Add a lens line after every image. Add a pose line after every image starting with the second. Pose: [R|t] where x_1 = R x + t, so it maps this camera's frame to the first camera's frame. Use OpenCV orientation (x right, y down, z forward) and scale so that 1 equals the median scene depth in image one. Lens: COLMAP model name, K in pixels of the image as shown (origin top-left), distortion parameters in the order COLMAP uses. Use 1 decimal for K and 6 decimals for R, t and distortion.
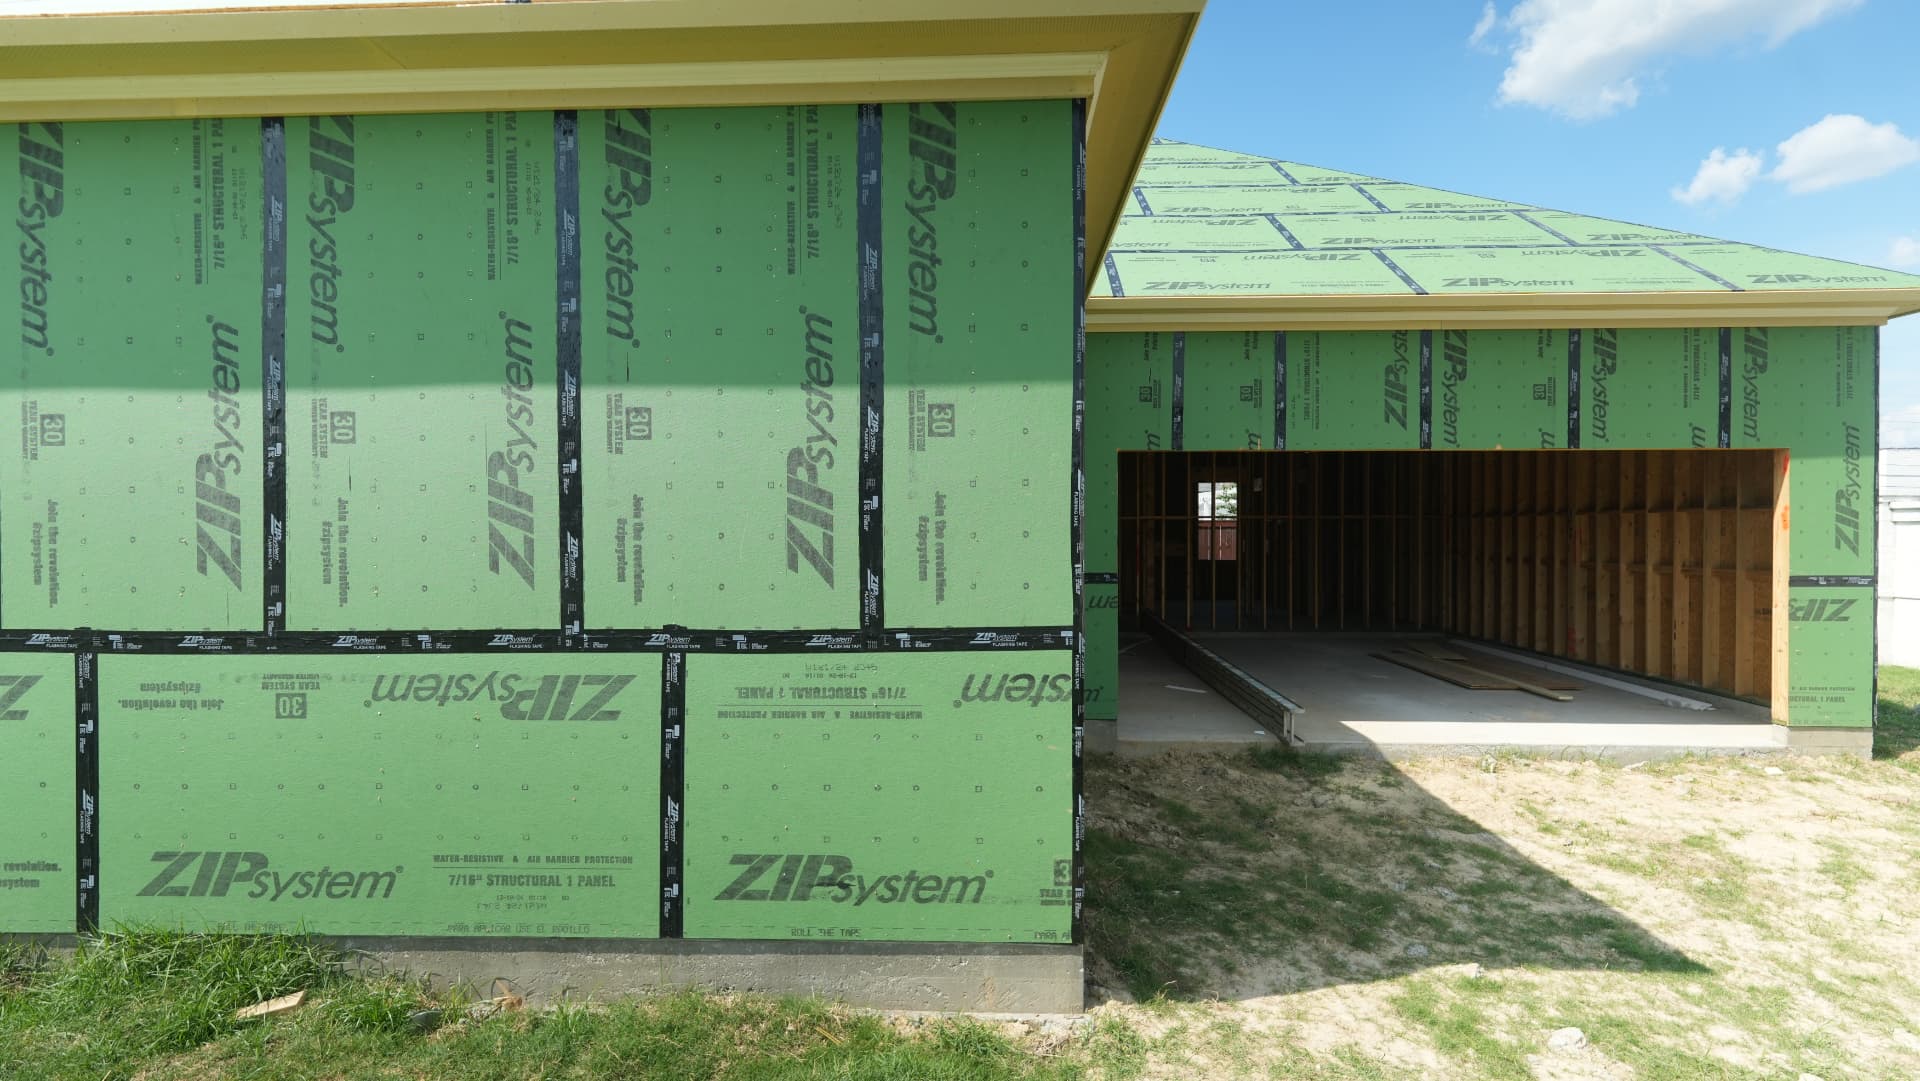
lens RADIAL K [[1264.6, 0, 960.0], [0, 1264.6, 540.5], [0, 0, 1]] dist [0.002702, 0.001181]
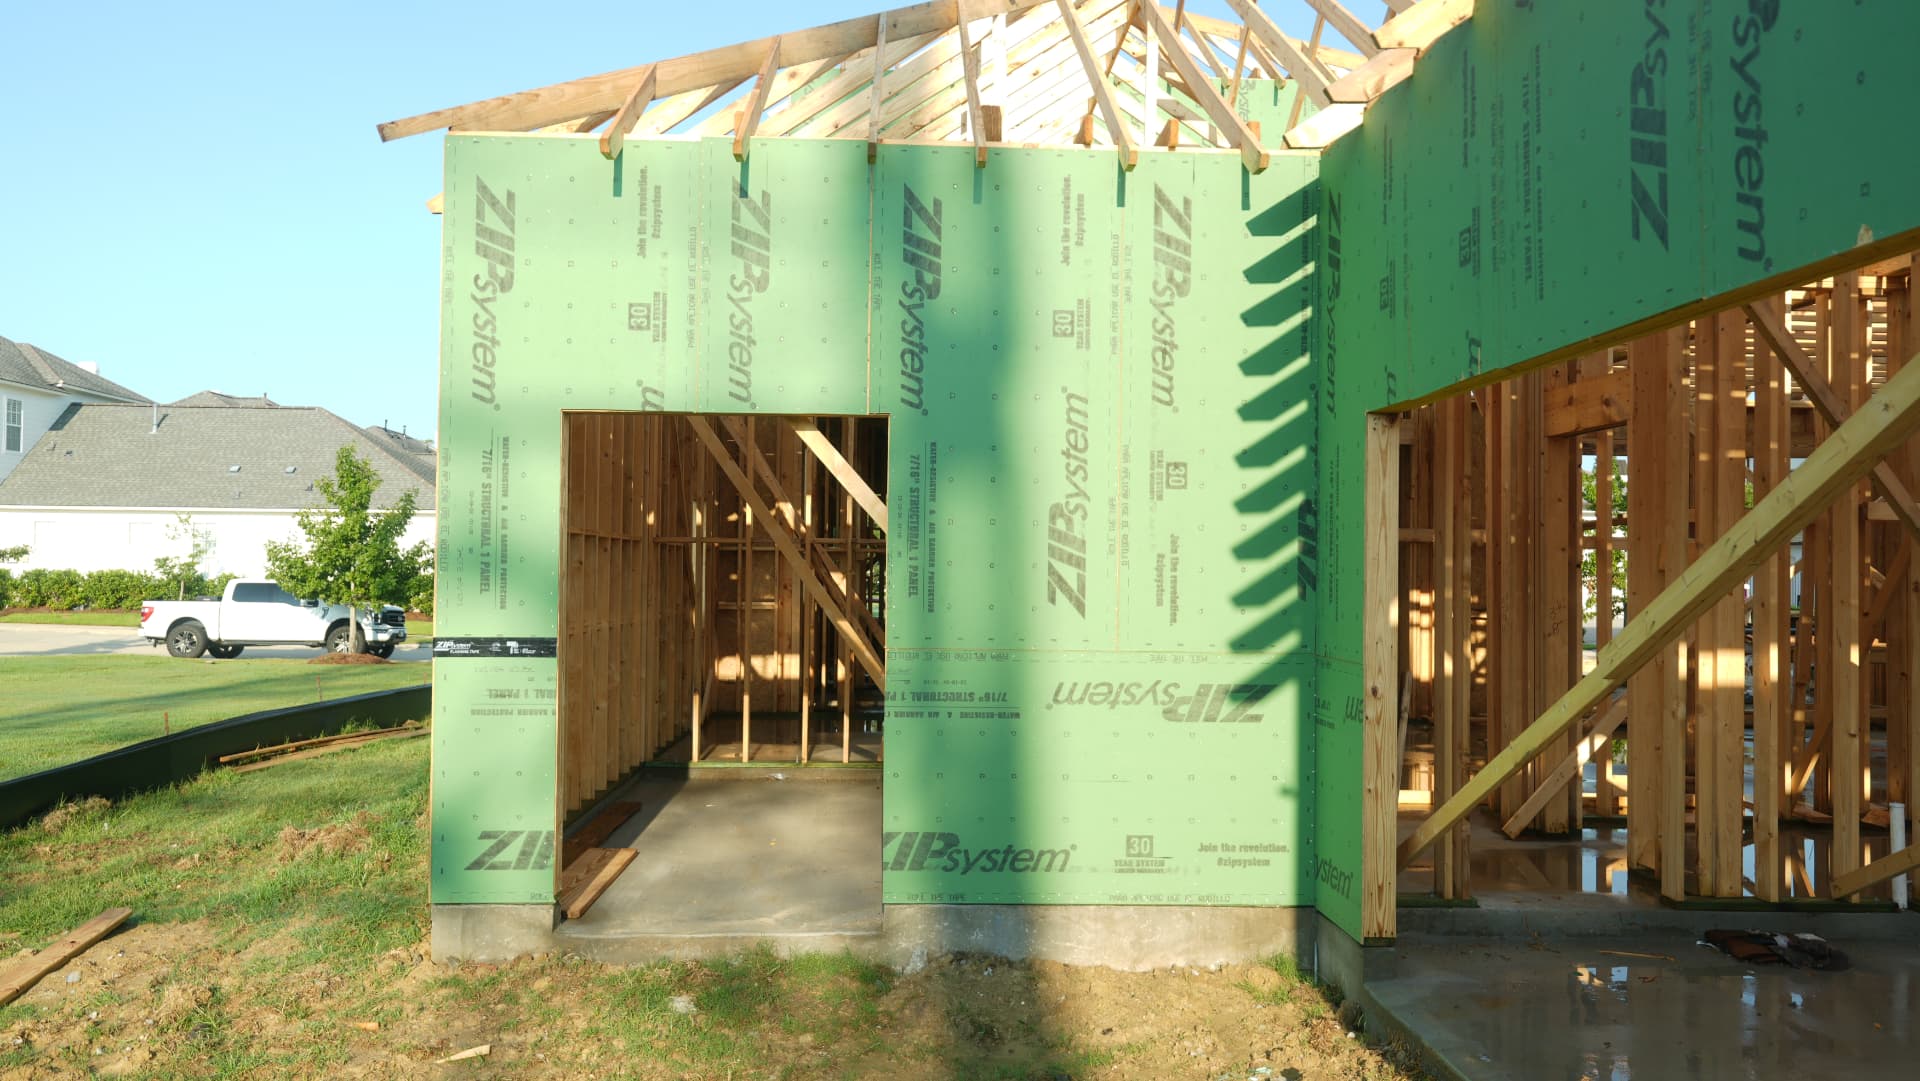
lens RADIAL K [[1030.6, 0, 960.0], [0, 1030.6, 540.5], [0, 0, 1]] dist [0.003583, 0.000219]
pose [[0.998347, 0.014426, 0.055642, -0.603504], [-0.012725, 0.999444, -0.030807, 0.003551], [-0.056056, 0.030048, 0.997975, 0.032434]]
